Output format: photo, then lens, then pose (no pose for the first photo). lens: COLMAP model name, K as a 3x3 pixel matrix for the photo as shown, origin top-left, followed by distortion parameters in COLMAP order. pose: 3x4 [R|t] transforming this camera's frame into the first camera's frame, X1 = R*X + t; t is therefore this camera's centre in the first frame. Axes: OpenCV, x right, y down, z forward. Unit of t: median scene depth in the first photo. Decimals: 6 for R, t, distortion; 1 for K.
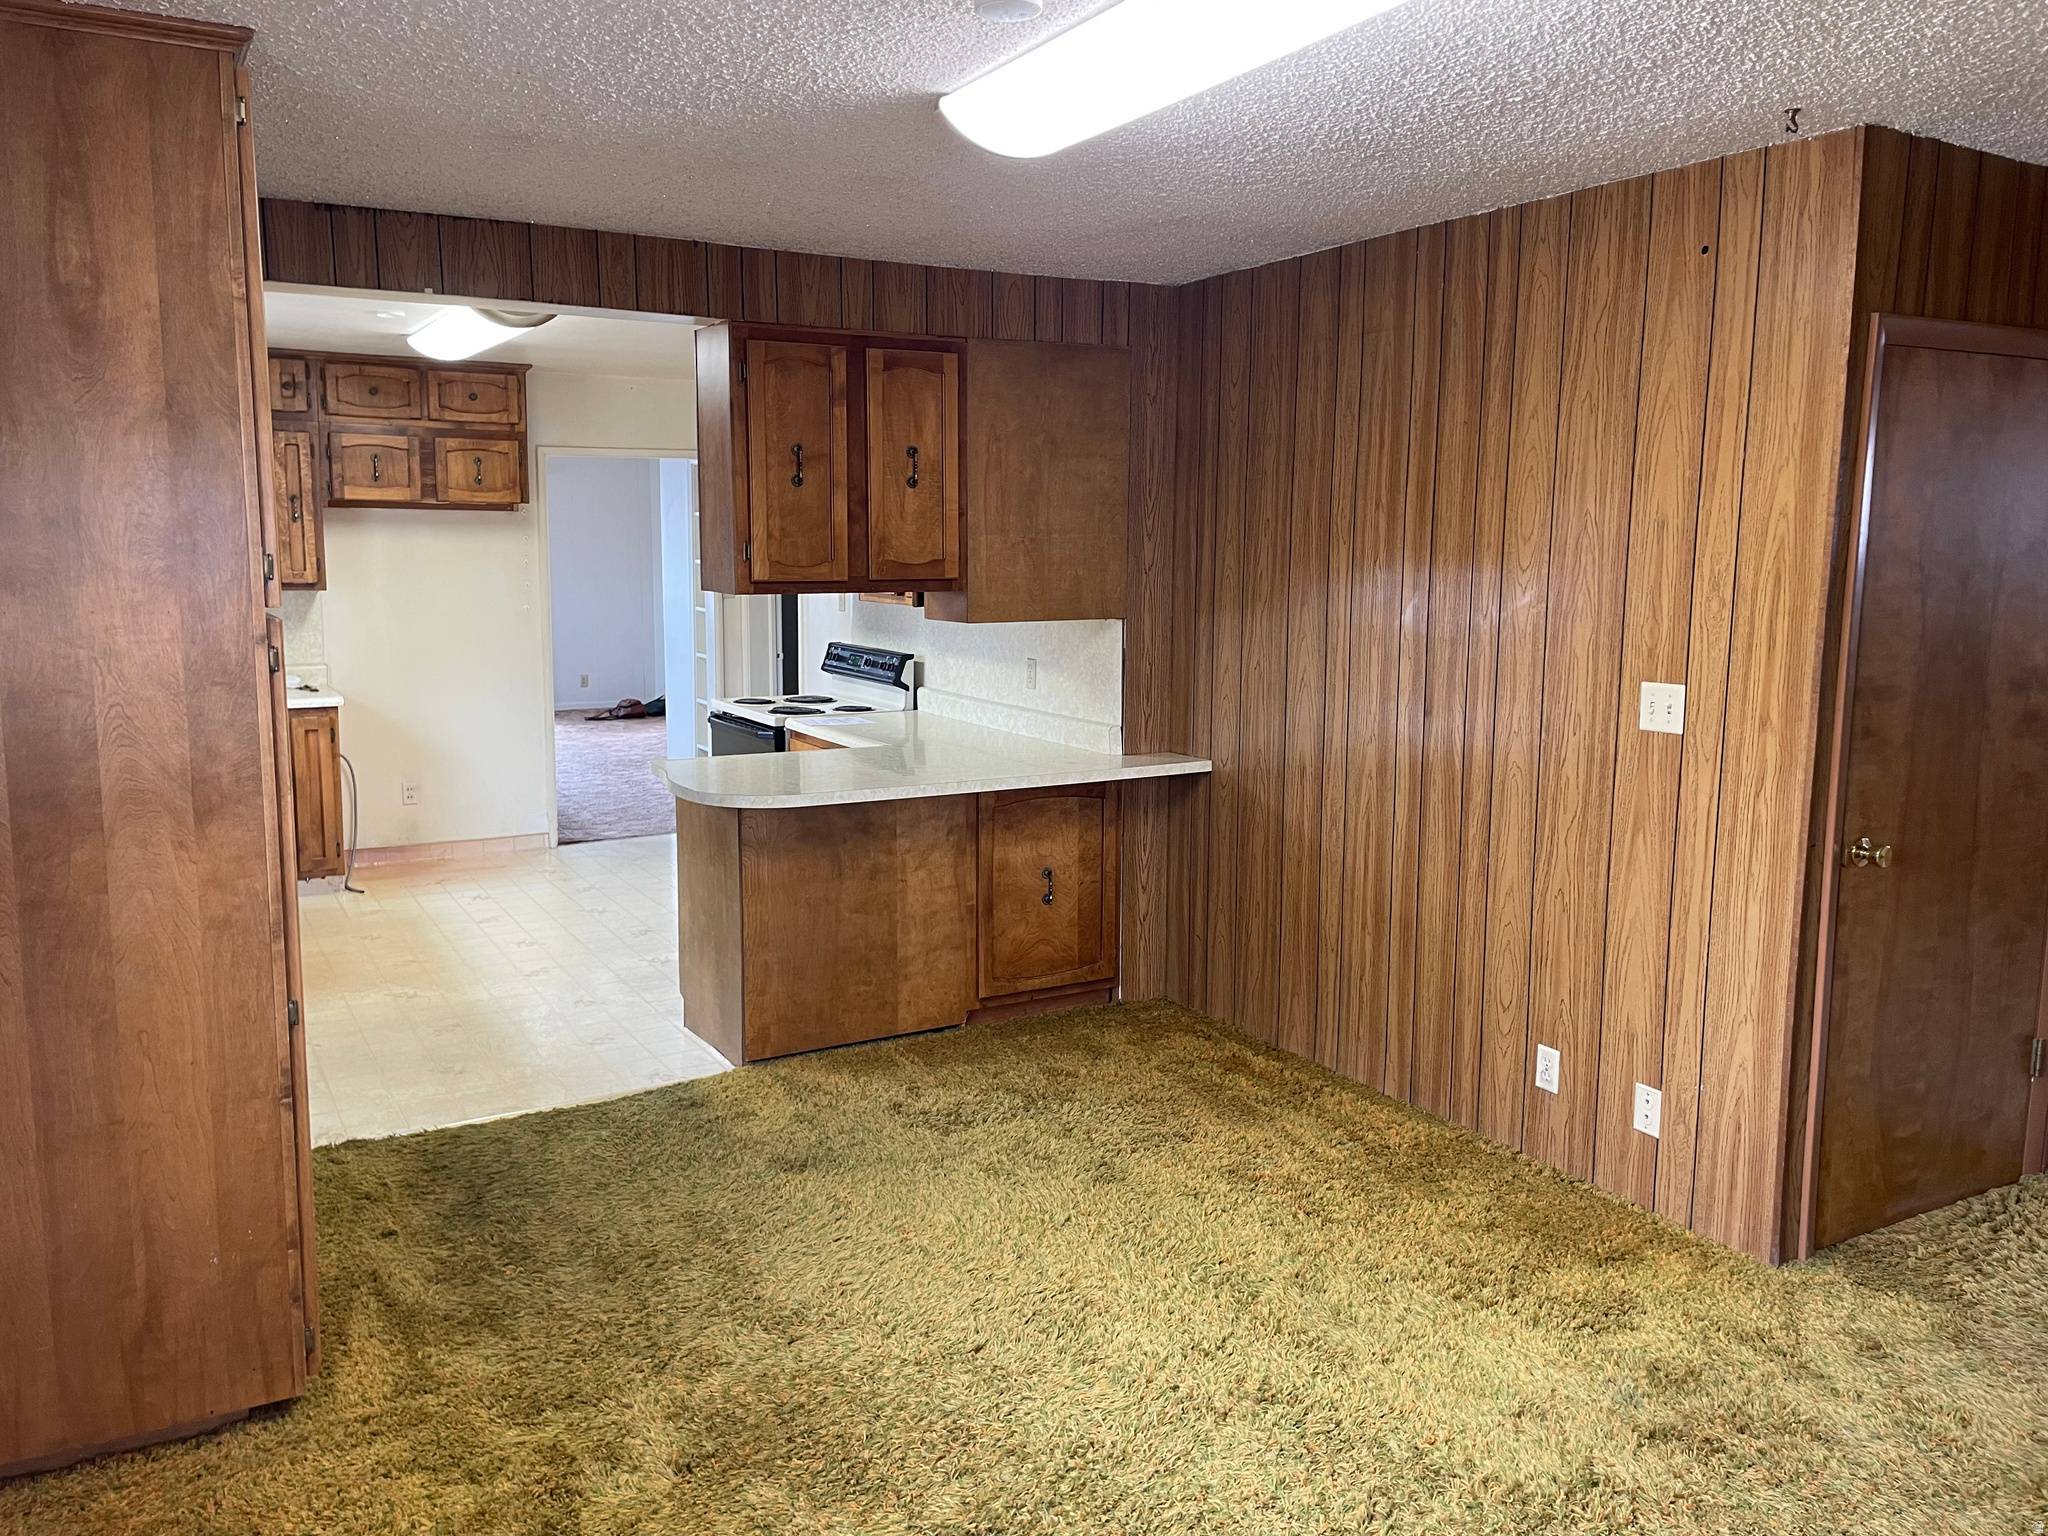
lens RADIAL K [[1560.7, 0, 1022.4], [0, 1560.7, 759.6], [0, 0, 1]] dist [0.116416, -0.148218]
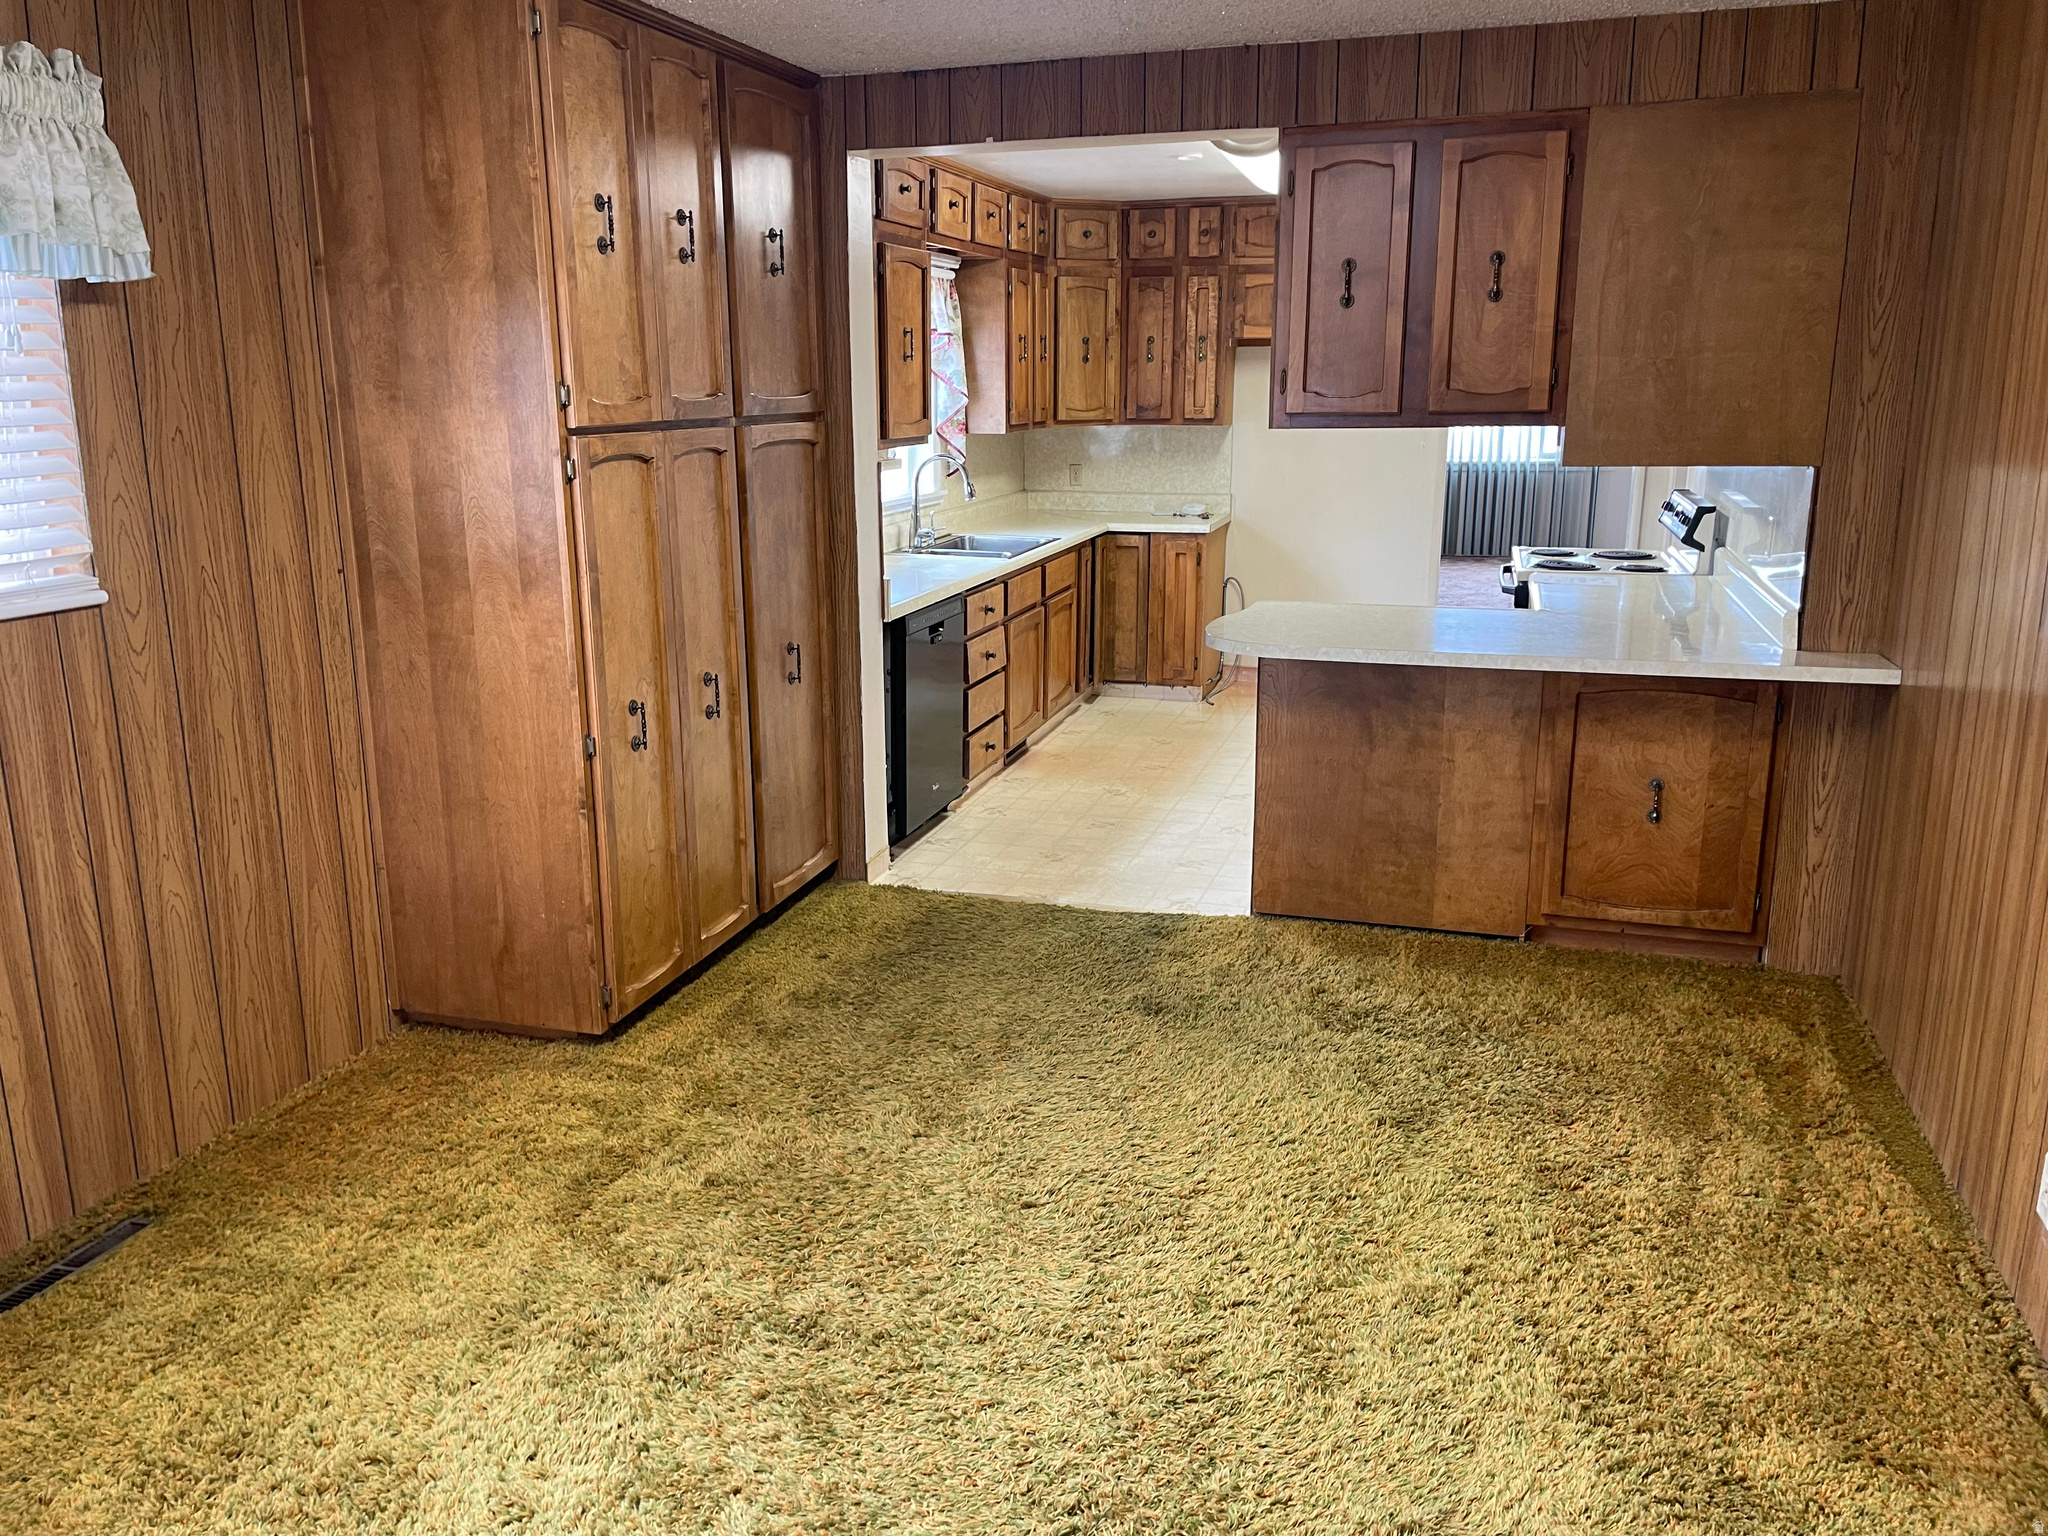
lens RADIAL K [[1574.7, 0, 1024.0], [0, 1574.7, 768.0], [0, 0, 1]] dist [0.095968, -0.128368]
pose [[0.676951, 0.167883, -0.716626, 0.419130], [-0.093871, 0.985381, 0.142170, -0.024044], [0.730018, -0.028971, 0.682814, 0.219854]]
